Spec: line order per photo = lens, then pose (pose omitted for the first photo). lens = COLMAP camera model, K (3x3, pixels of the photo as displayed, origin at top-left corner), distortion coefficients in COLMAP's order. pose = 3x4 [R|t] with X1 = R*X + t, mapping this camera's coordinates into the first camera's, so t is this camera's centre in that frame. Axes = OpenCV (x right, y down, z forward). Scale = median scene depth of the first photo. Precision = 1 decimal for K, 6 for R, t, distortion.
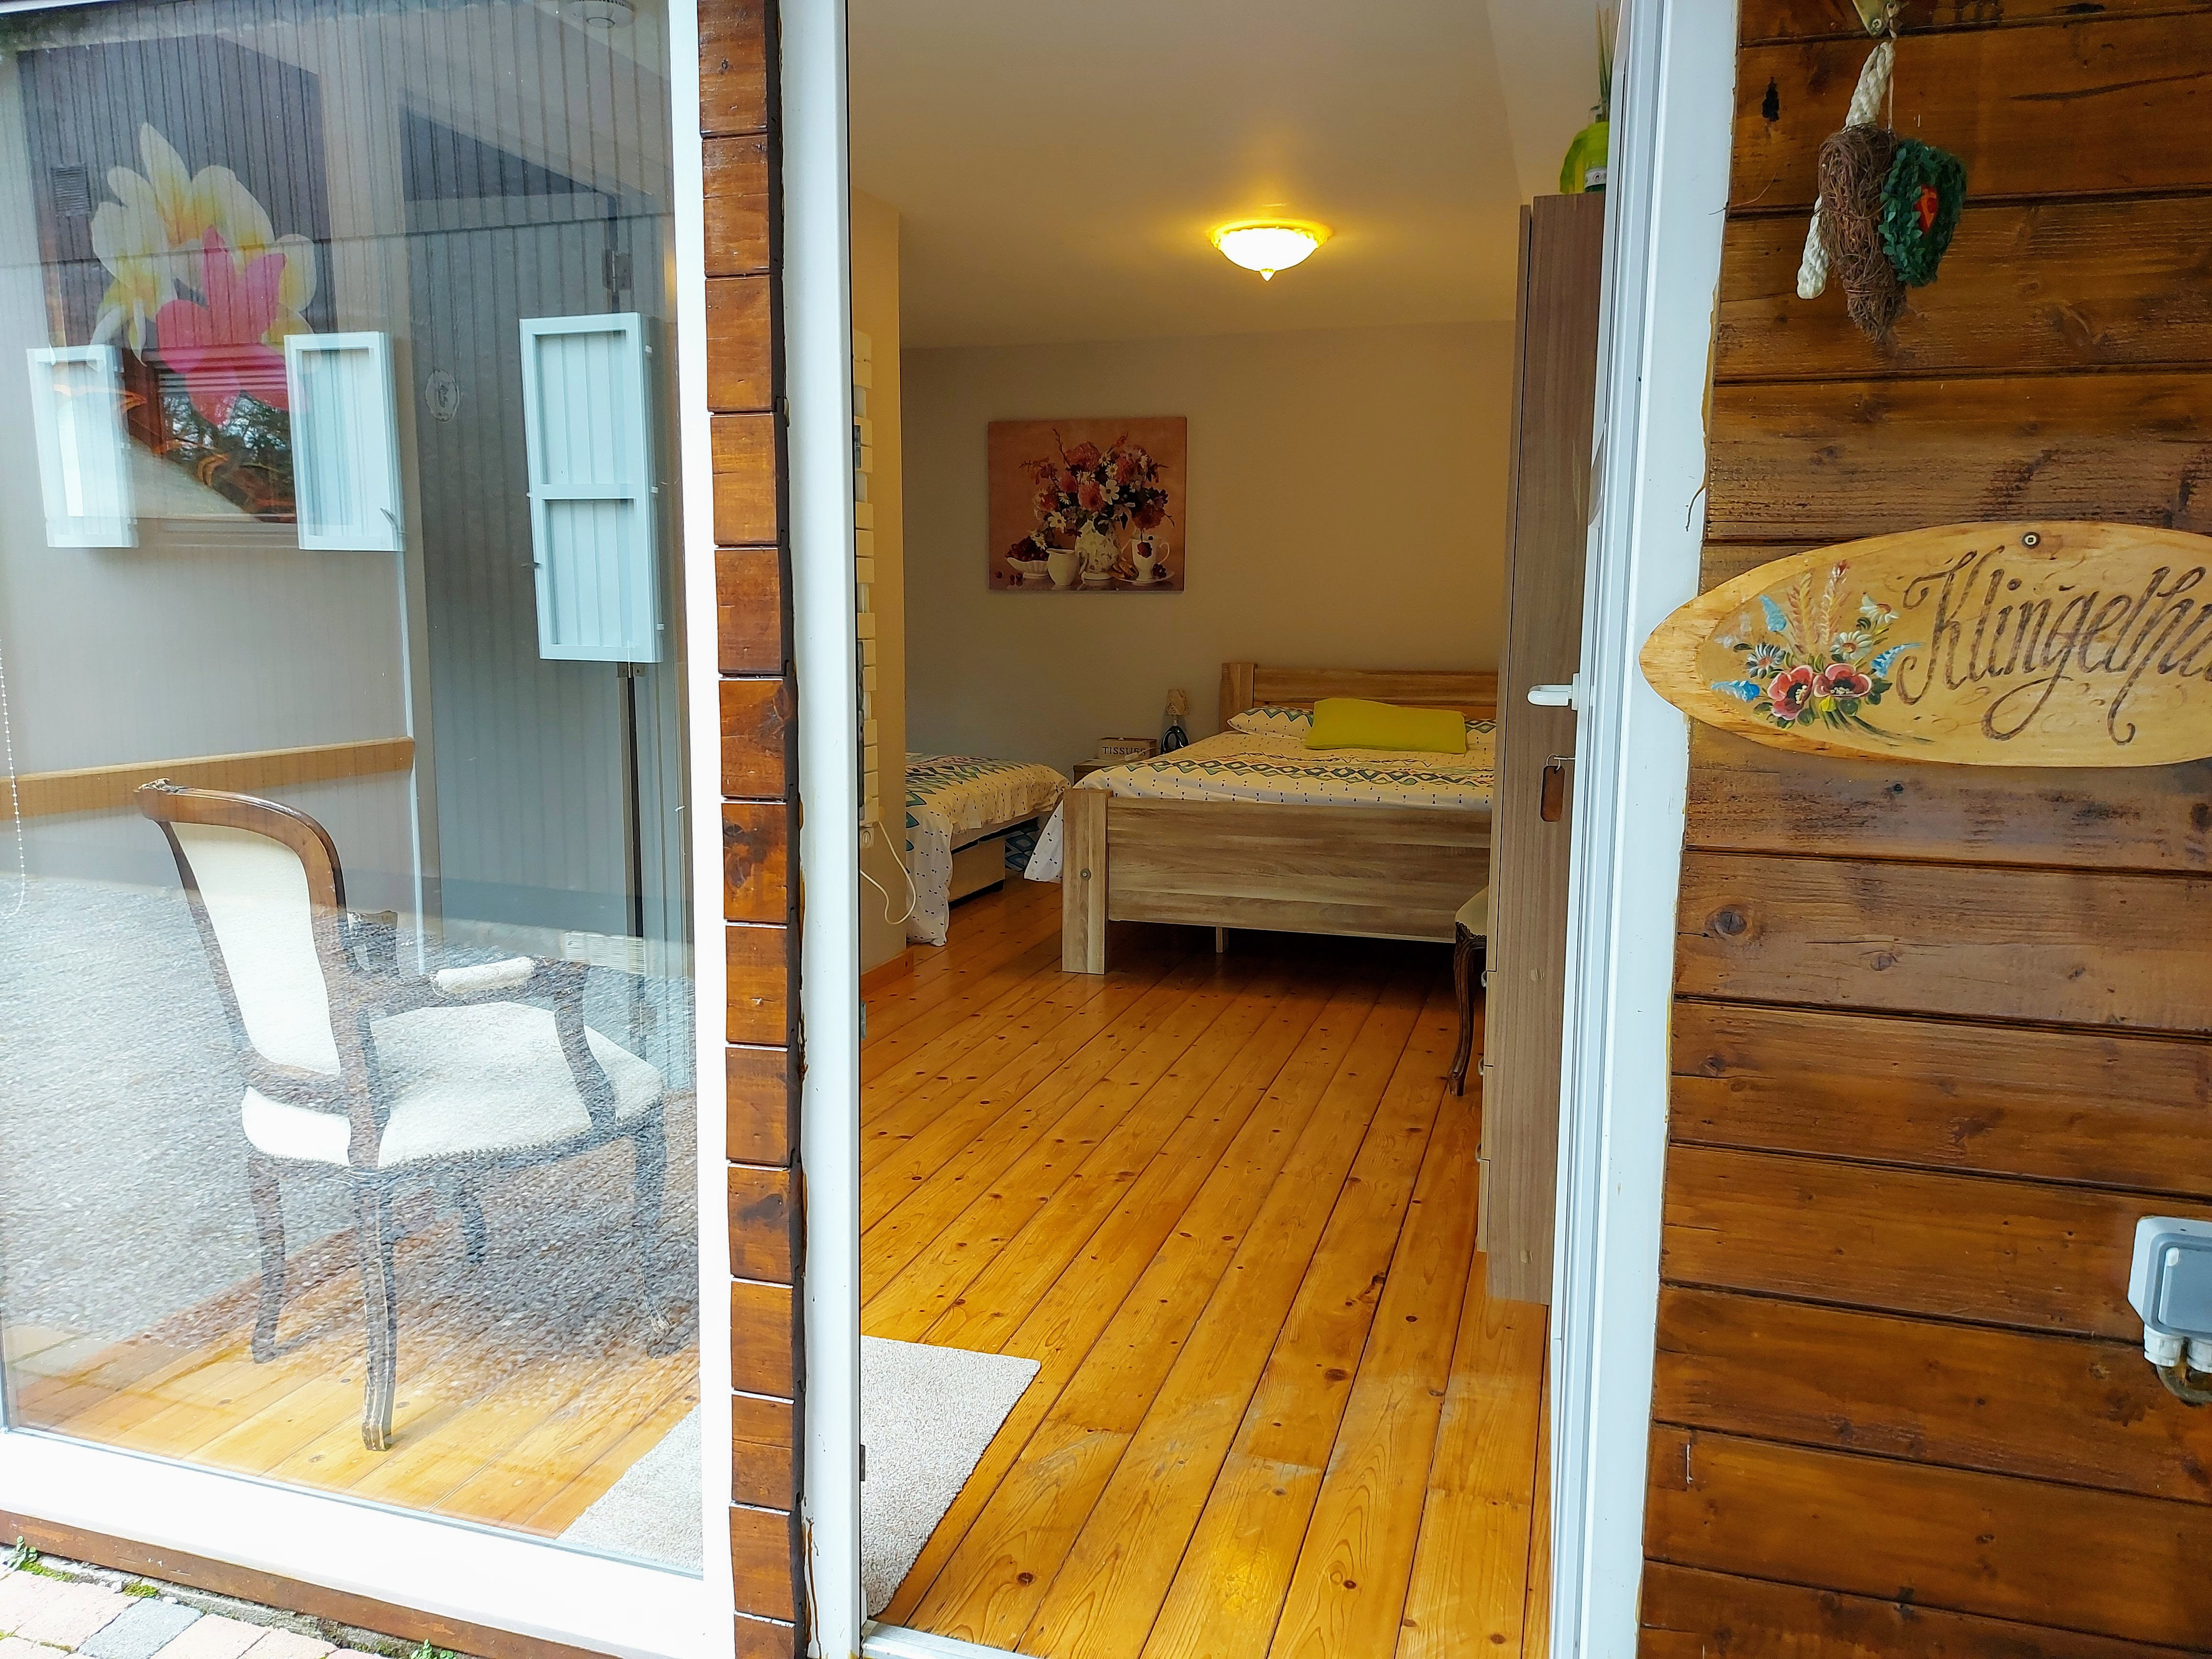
lens RADIAL K [[1531.0, 0, 1095.1], [0, 1531.0, 833.7], [0, 0, 1]] dist [0.079968, -0.003975]
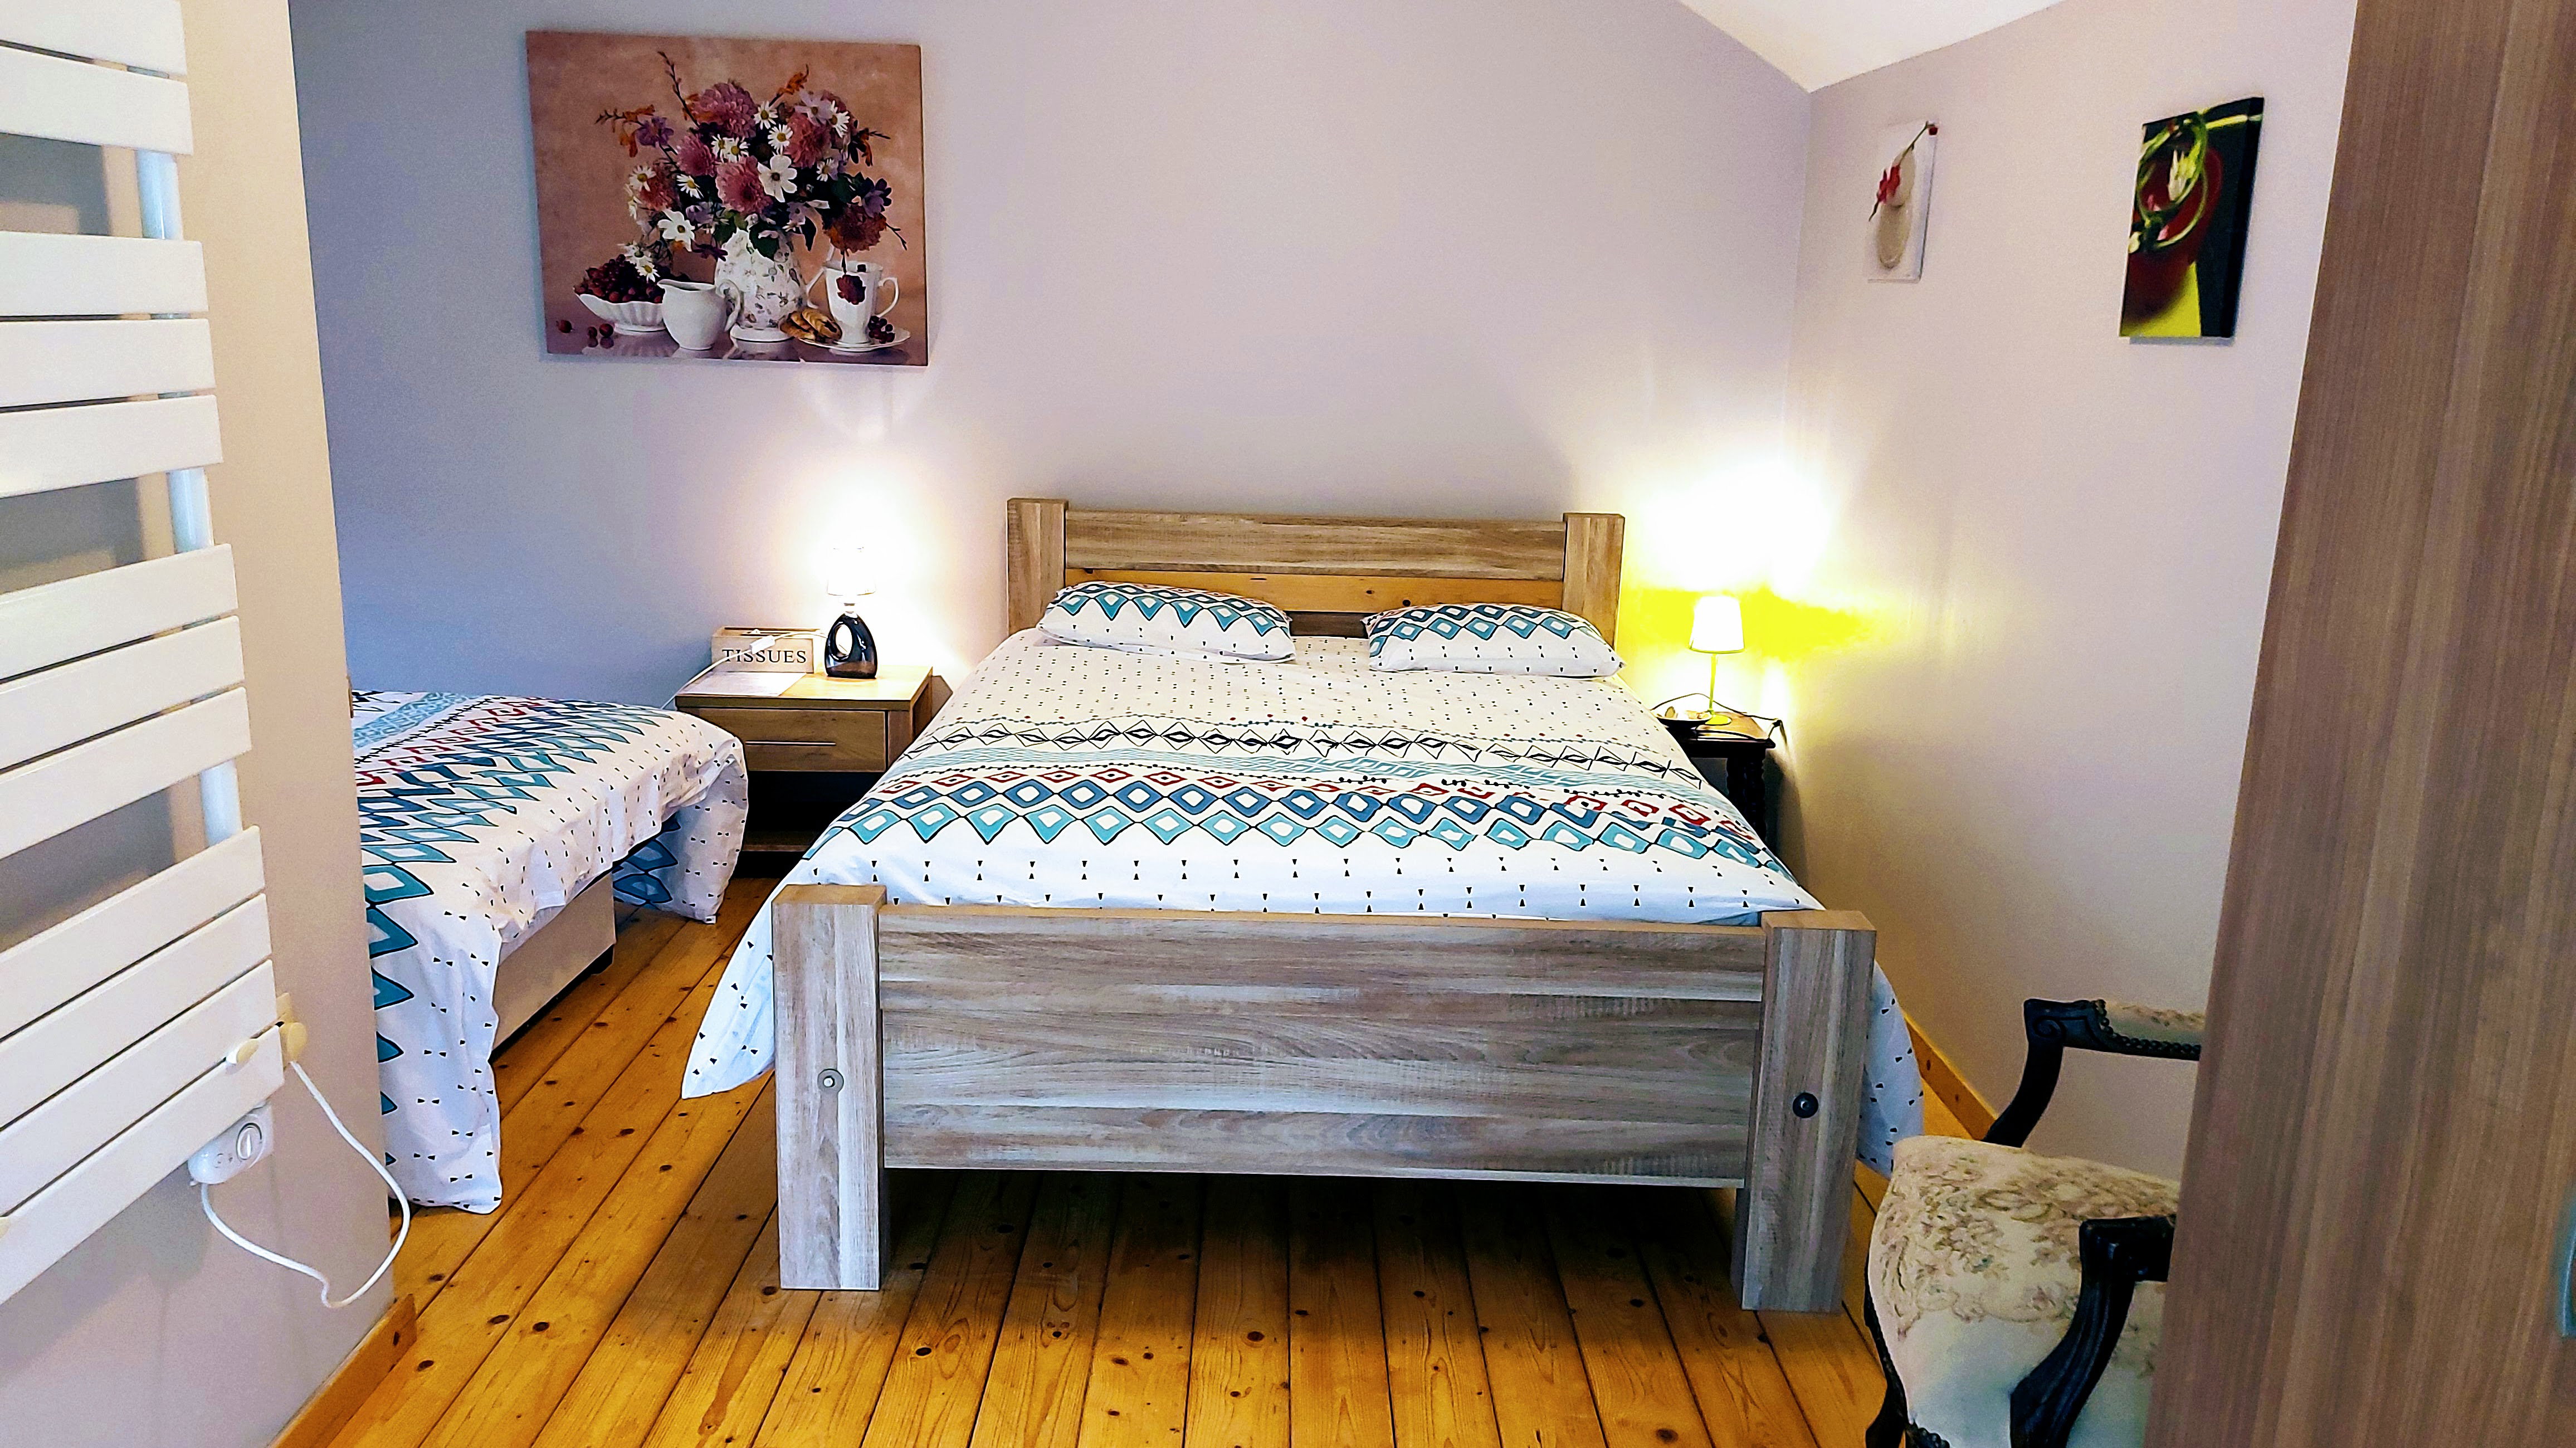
lens RADIAL K [[1853.8, 0, 1300.3], [0, 1853.8, 710.9], [0, 0, 1]] dist [0.049544, -0.006103]
pose [[0.950601, -0.045667, 0.307037, -0.026910], [0.022903, 0.996742, 0.077341, -0.084639], [-0.309569, -0.066488, 0.948550, 0.317013]]
